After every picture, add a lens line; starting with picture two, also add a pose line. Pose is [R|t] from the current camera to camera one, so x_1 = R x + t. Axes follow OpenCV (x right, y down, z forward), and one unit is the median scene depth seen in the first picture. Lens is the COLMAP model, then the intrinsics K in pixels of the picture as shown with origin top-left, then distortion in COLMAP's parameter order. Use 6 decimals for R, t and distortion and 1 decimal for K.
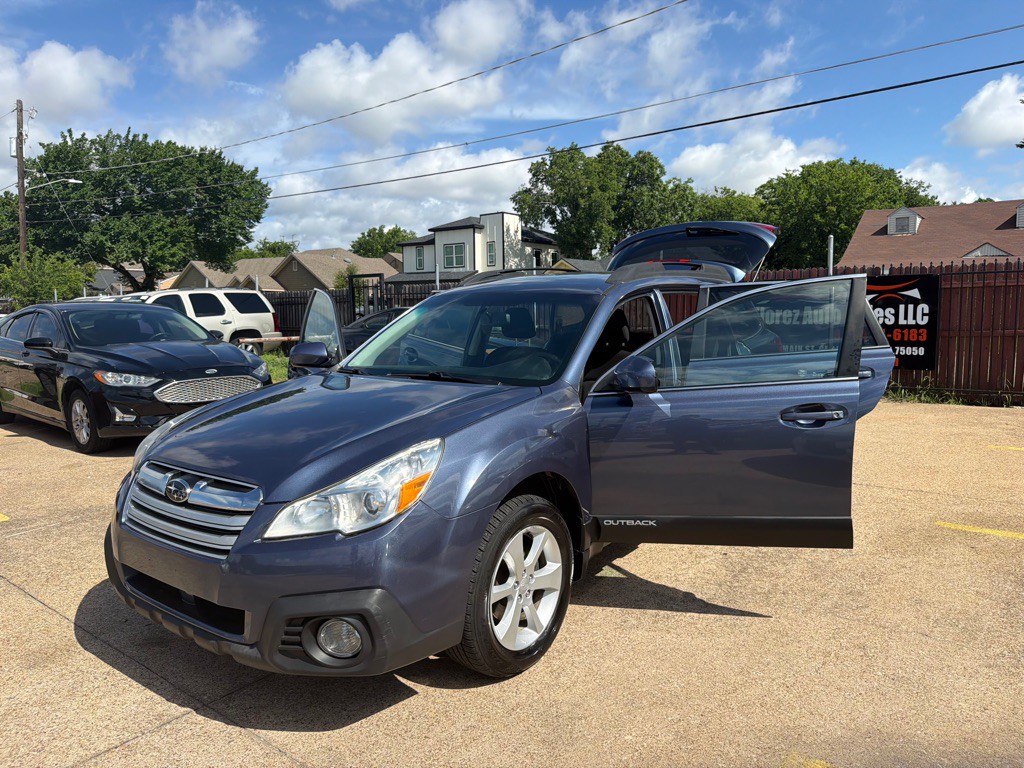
lens RADIAL K [[719.0, 0, 511.8], [0, 719.0, 389.9], [0, 0, 1]] dist [0.021006, -0.031276]
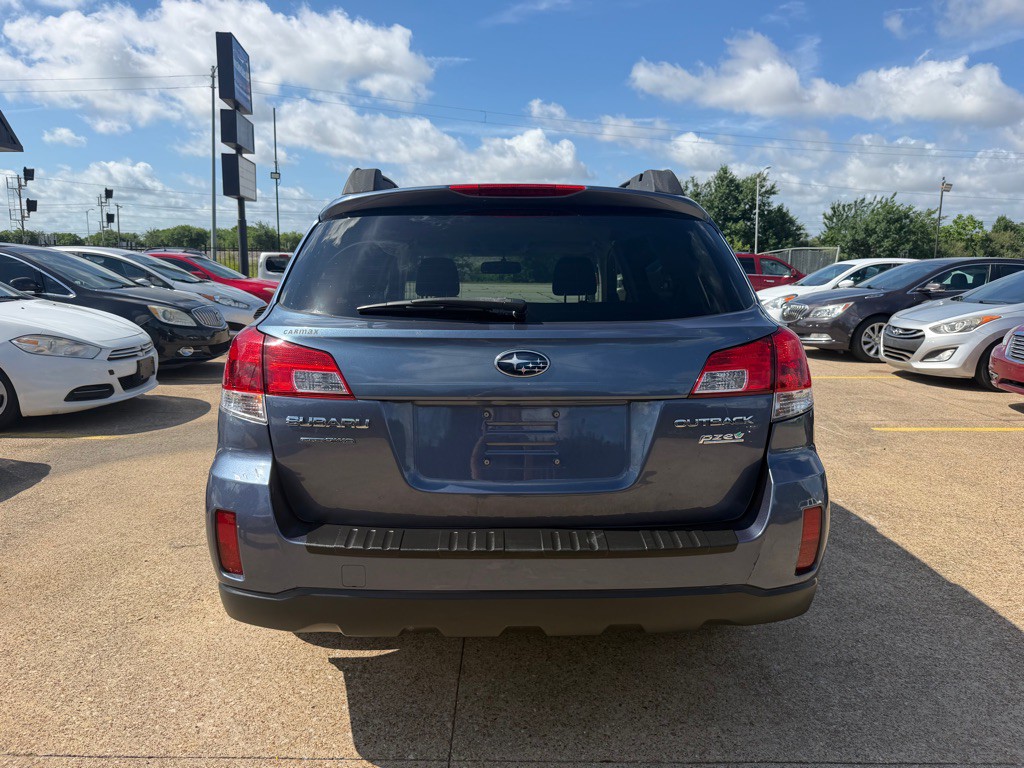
lens RADIAL K [[719.0, 0, 506.1], [0, 719.0, 375.0], [0, 0, 1]] dist [0.021006, -0.031276]
pose [[-0.791089, 0.097711, -0.603847, 0.563235], [-0.070487, 0.966023, 0.248659, -0.181276], [0.607627, 0.239274, -0.757323, 1.589811]]
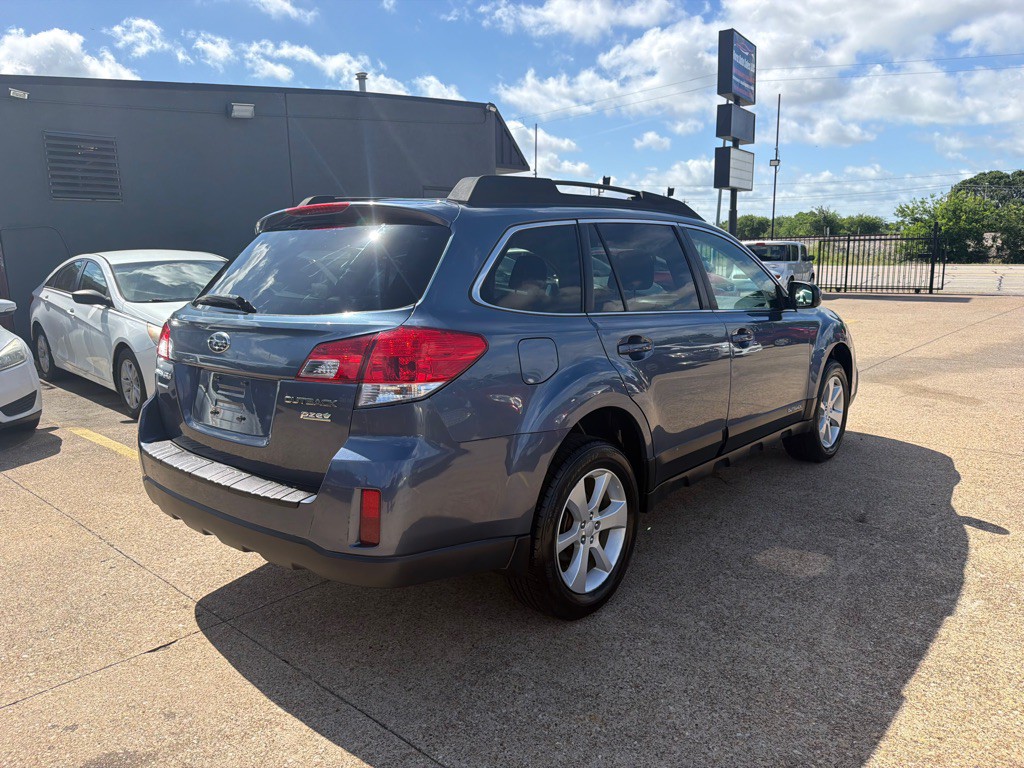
lens RADIAL K [[719.0, 0, 509.0], [0, 719.0, 376.6], [0, 0, 1]] dist [0.021006, -0.031276]
pose [[-0.996018, 0.022631, 0.086228, 0.071913], [0.045788, 0.959776, 0.277007, -0.206094], [-0.076491, 0.279852, -0.956991, 1.799595]]
